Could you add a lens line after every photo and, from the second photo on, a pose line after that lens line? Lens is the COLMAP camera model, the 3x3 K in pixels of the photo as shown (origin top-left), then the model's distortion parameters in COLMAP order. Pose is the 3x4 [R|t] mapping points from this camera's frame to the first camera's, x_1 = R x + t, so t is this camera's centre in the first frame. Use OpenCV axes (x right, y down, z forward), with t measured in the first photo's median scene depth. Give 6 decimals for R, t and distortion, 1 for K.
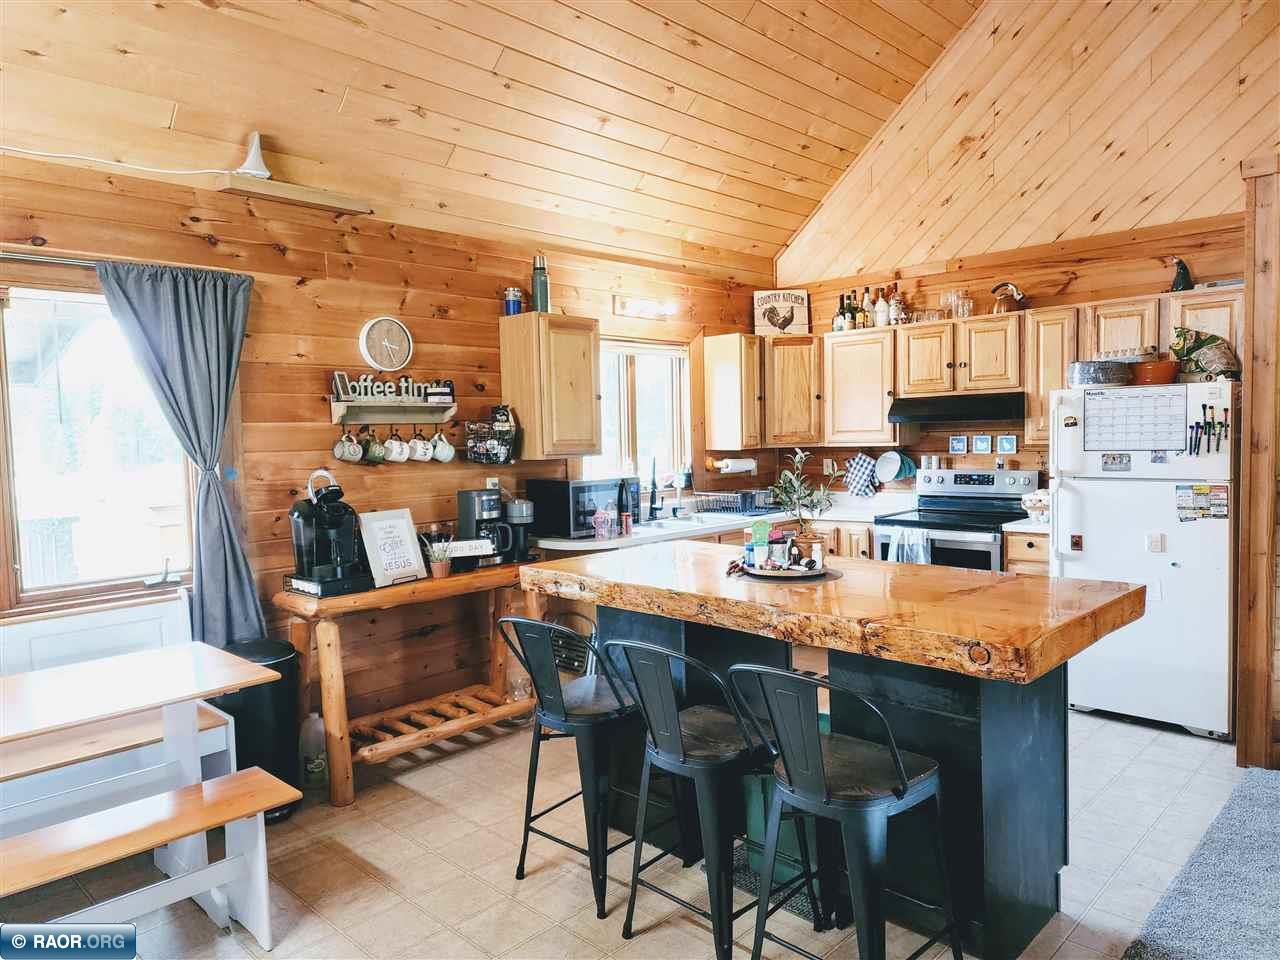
lens RADIAL K [[859.9, 0, 635.2], [0, 859.9, 484.1], [0, 0, 1]] dist [0.060517, -0.058778]
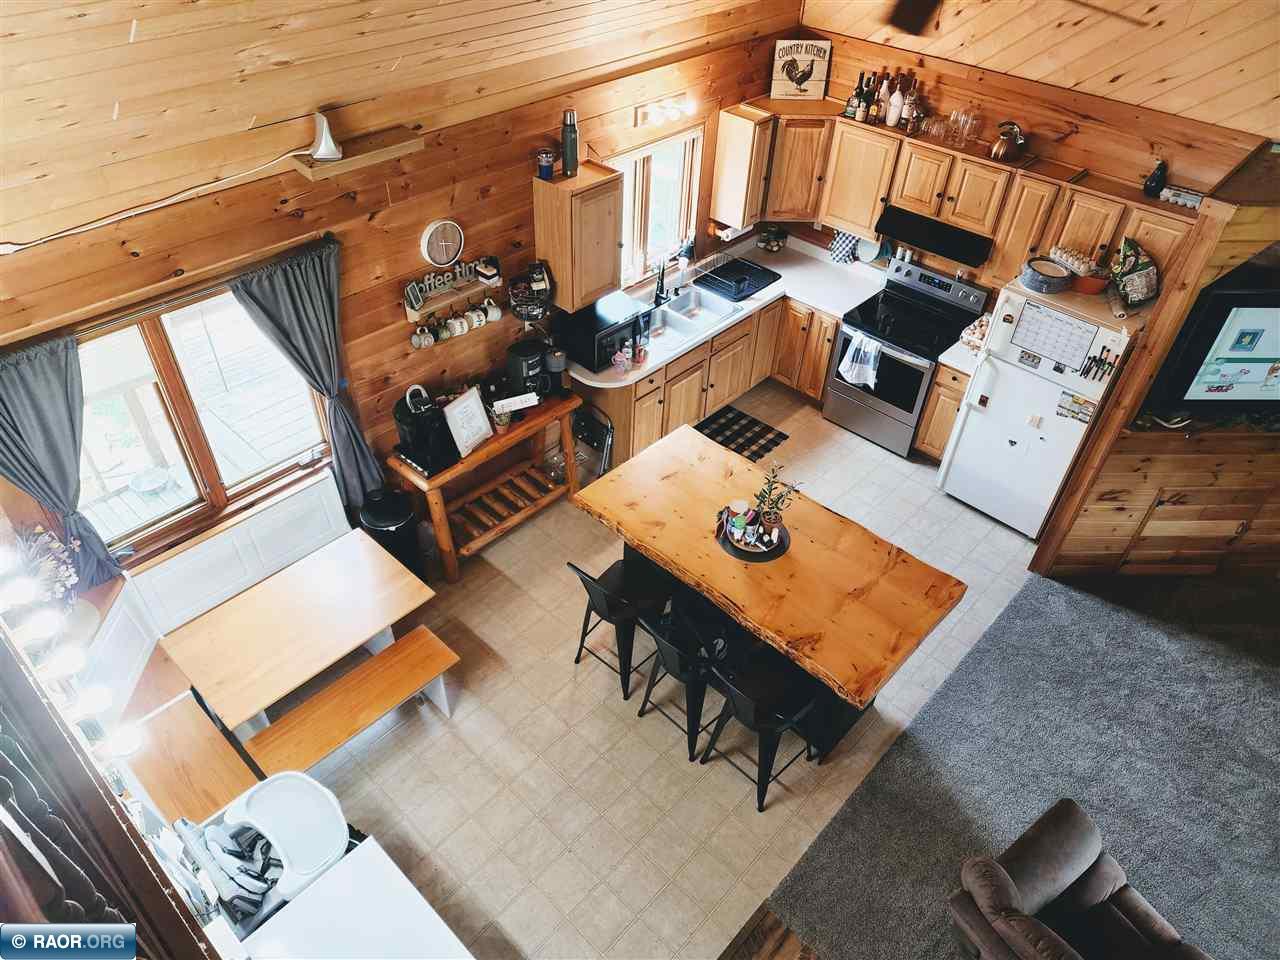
lens RADIAL K [[859.9, 0, 628.0], [0, 859.9, 487.6], [0, 0, 1]] dist [0.060517, -0.058778]
pose [[0.998567, 0.032112, 0.042800, -0.077995], [-0.051562, 0.791207, 0.609371, -0.595145], [-0.014295, -0.610705, 0.791729, -0.105553]]
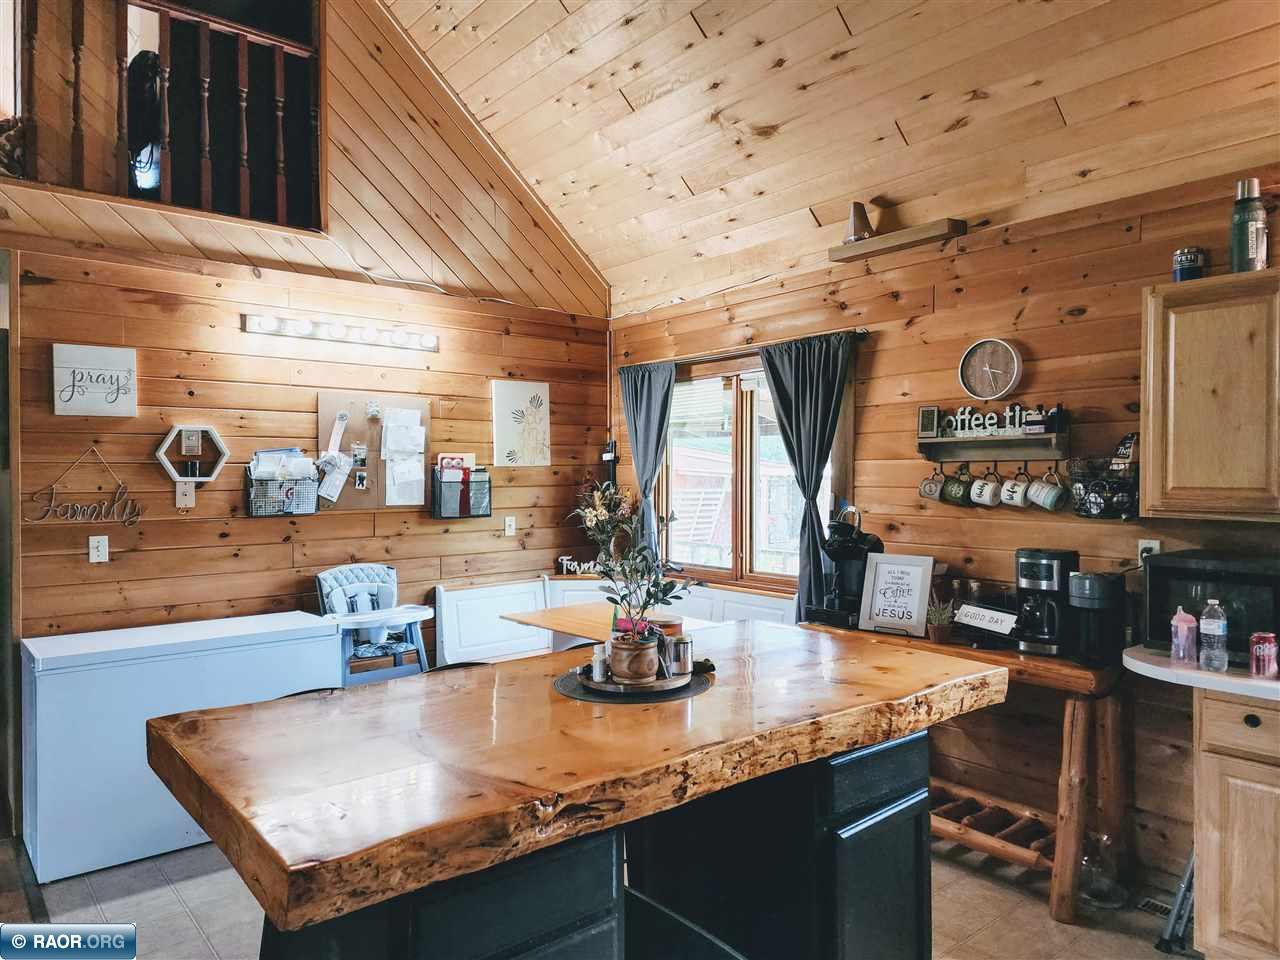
lens RADIAL K [[859.9, 0, 639.8], [0, 859.9, 485.7], [0, 0, 1]] dist [0.060517, -0.058778]
pose [[-0.107368, 0.035078, -0.993600, 0.597604], [-0.057078, 0.997512, 0.041384, -0.059050], [0.992580, 0.061156, -0.105099, 0.723475]]
